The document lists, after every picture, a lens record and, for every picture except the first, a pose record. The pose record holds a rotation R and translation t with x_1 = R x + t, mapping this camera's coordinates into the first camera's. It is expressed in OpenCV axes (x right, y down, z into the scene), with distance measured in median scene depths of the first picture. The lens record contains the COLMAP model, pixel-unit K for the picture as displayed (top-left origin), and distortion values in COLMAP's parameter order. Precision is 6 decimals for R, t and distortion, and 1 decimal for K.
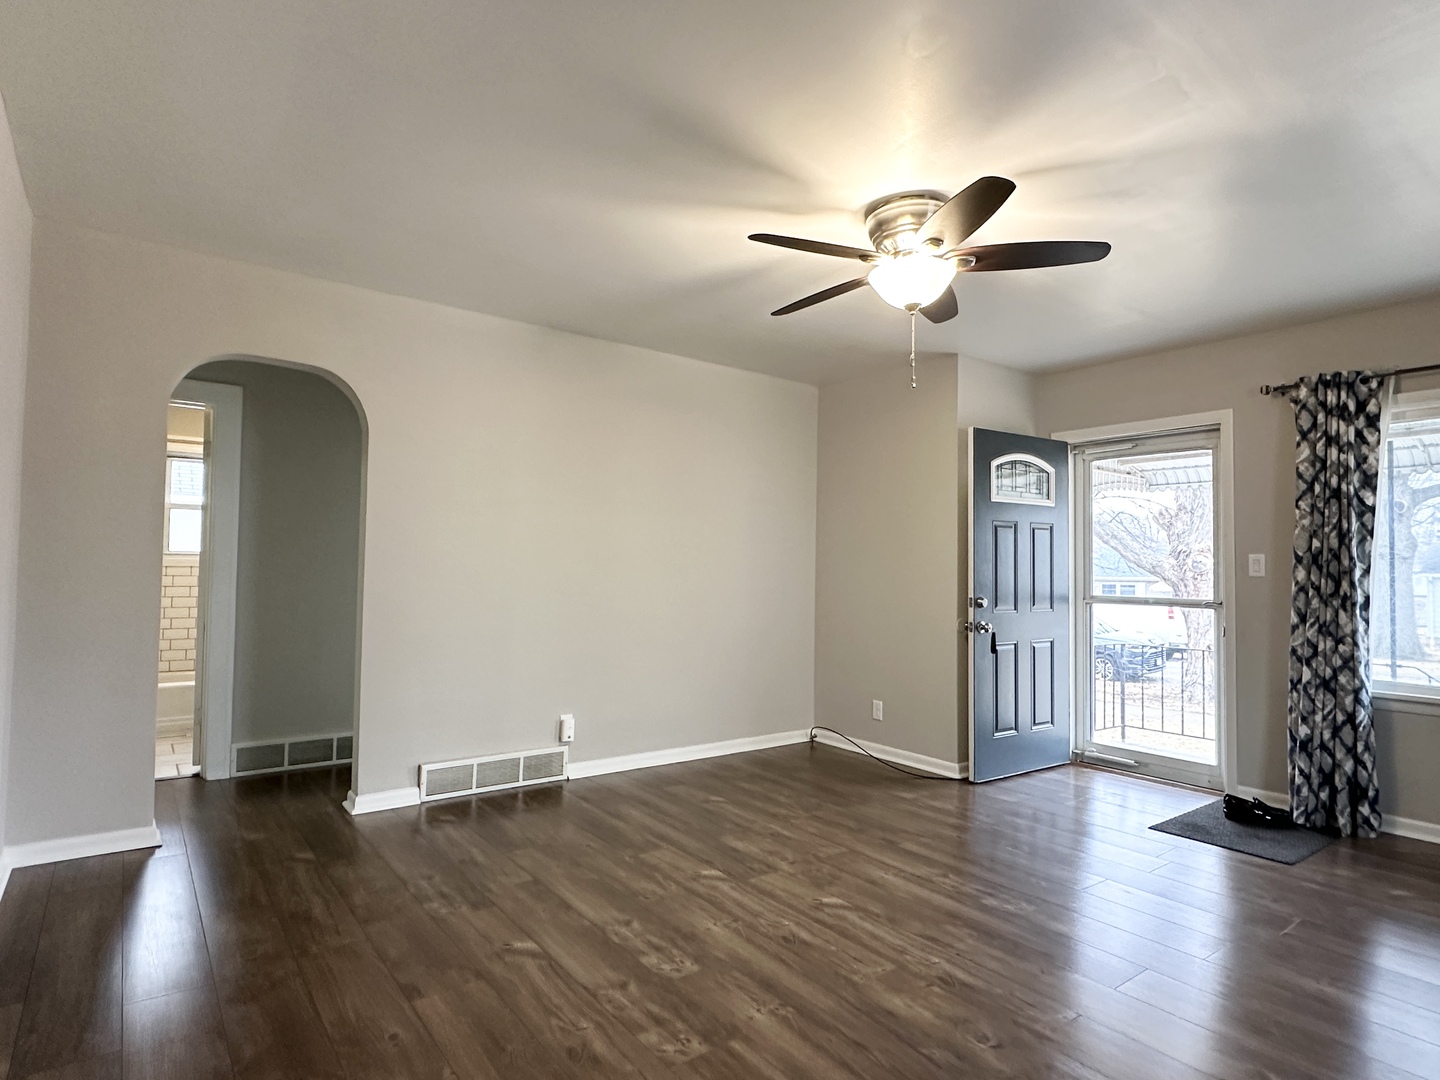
lens RADIAL K [[786.2, 0, 717.1], [0, 786.2, 538.4], [0, 0, 1]] dist [-0.002737, -0.000009]
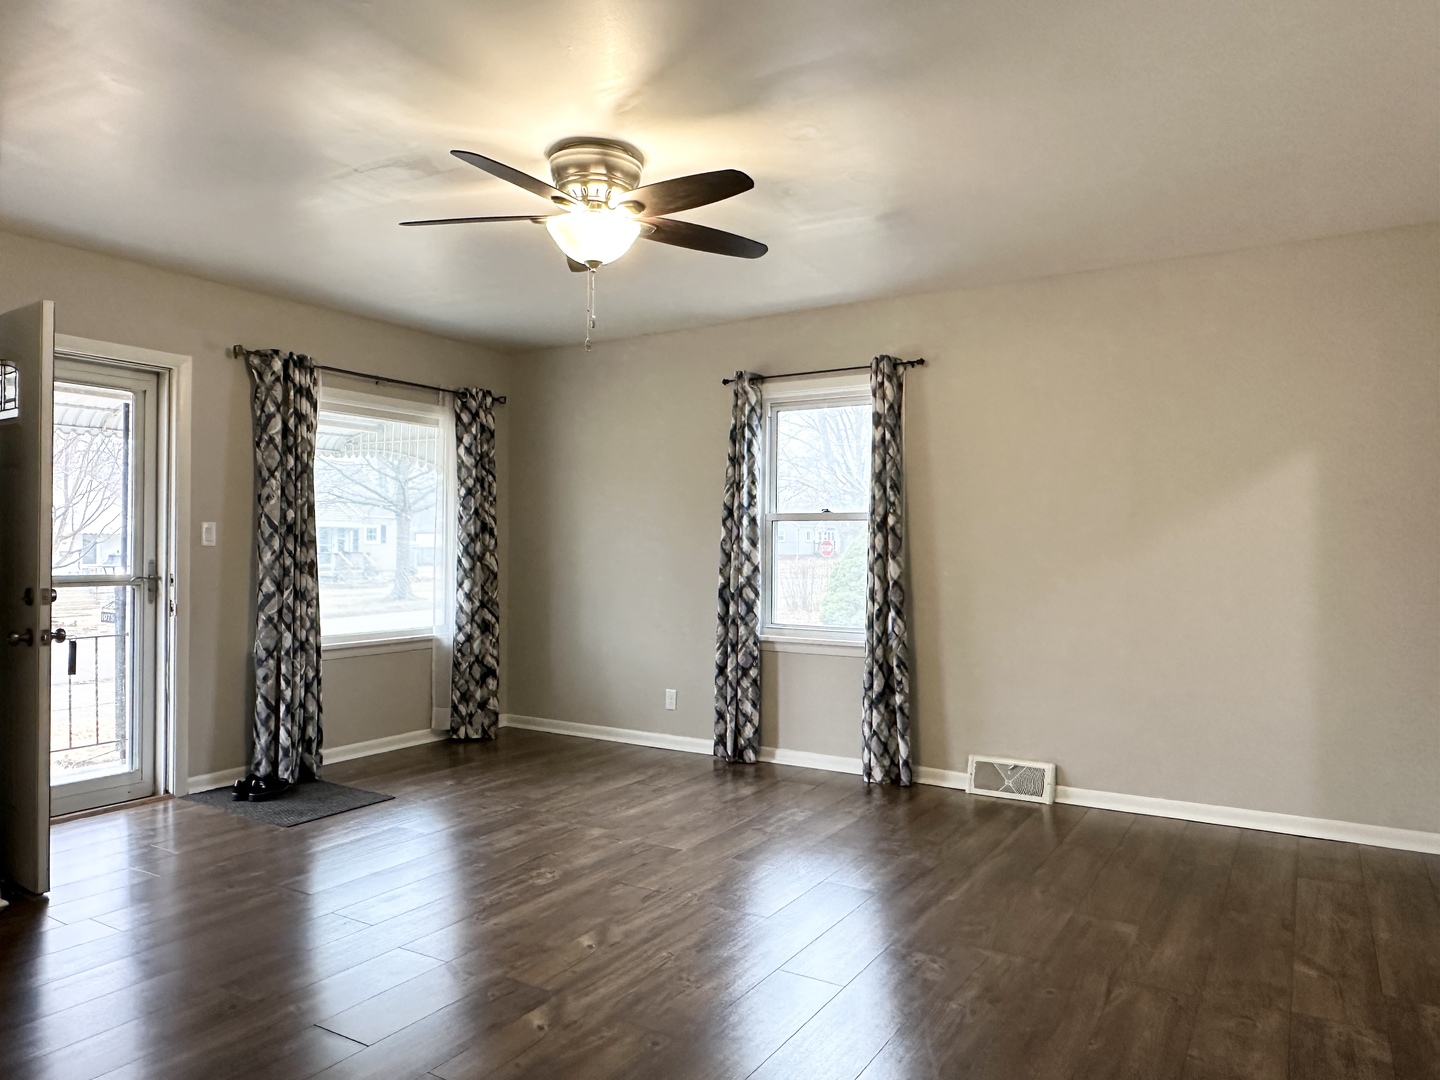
lens RADIAL K [[958.4, 0, 720.5], [0, 958.4, 540.2], [0, 0, 1]] dist [-0.003615, -0.002921]
pose [[-0.367251, -0.009101, 0.930077, -0.794182], [-0.047451, 0.998833, -0.008963, 0.031610], [-0.928911, -0.047425, -0.367254, 1.169304]]
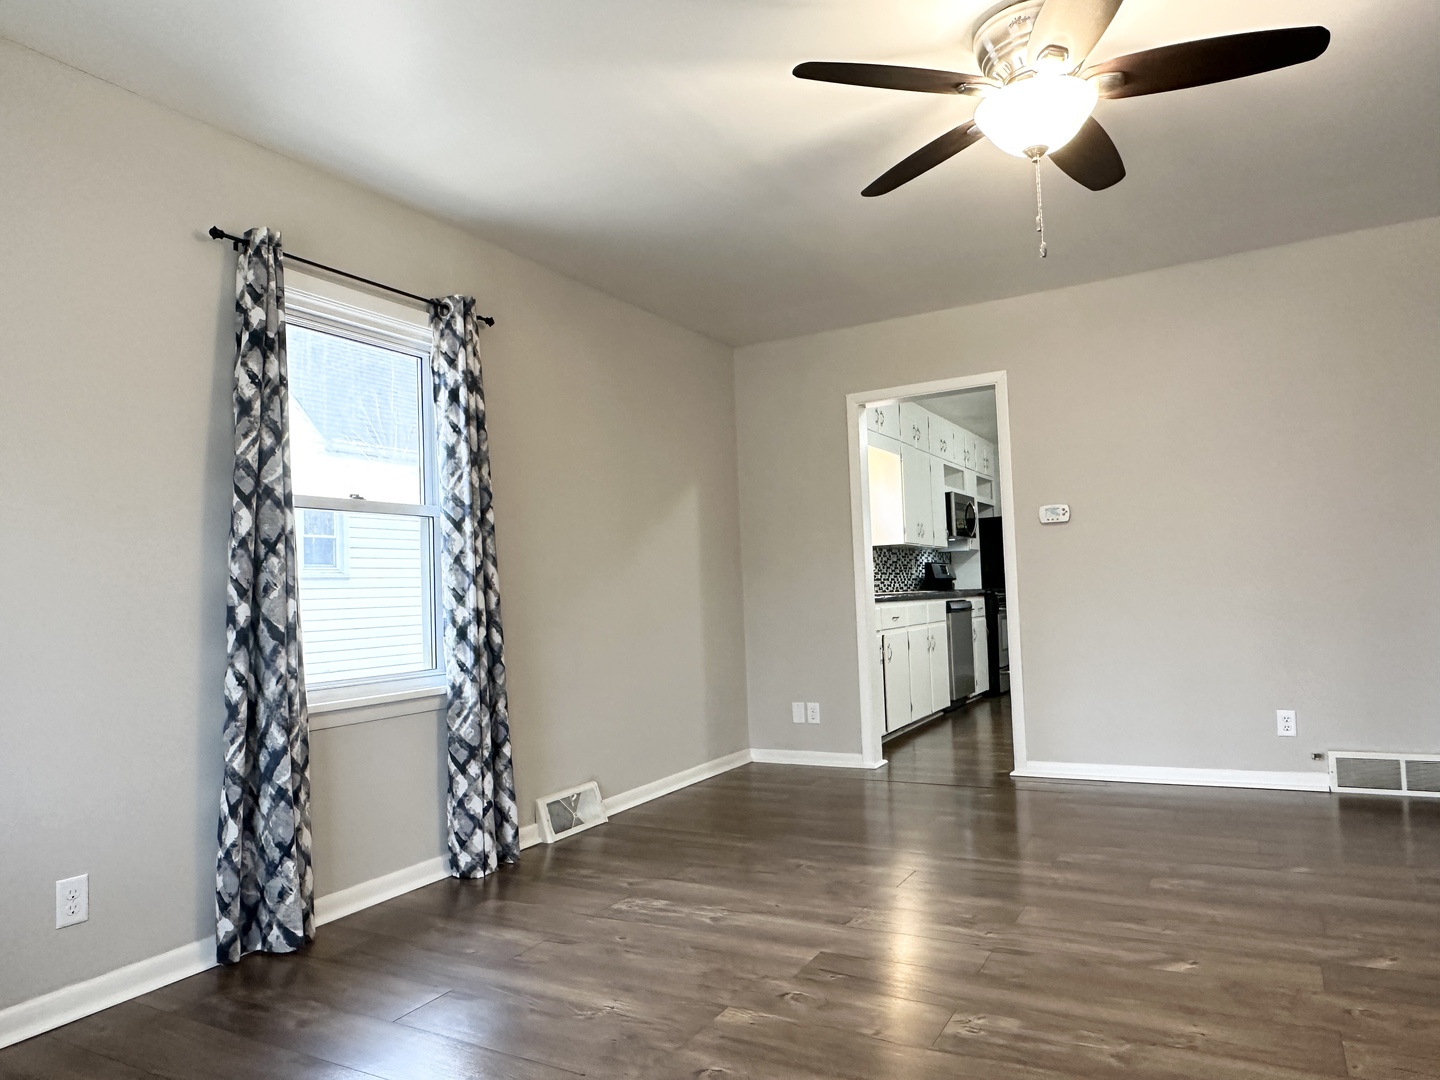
lens RADIAL K [[958.4, 0, 718.1], [0, 958.4, 546.3], [0, 0, 1]] dist [-0.003615, -0.002921]
pose [[-0.914924, 0.000544, -0.403625, 0.817512], [0.040762, 0.995011, -0.091056, 0.130133], [0.401562, -0.099762, -0.910382, 1.539012]]
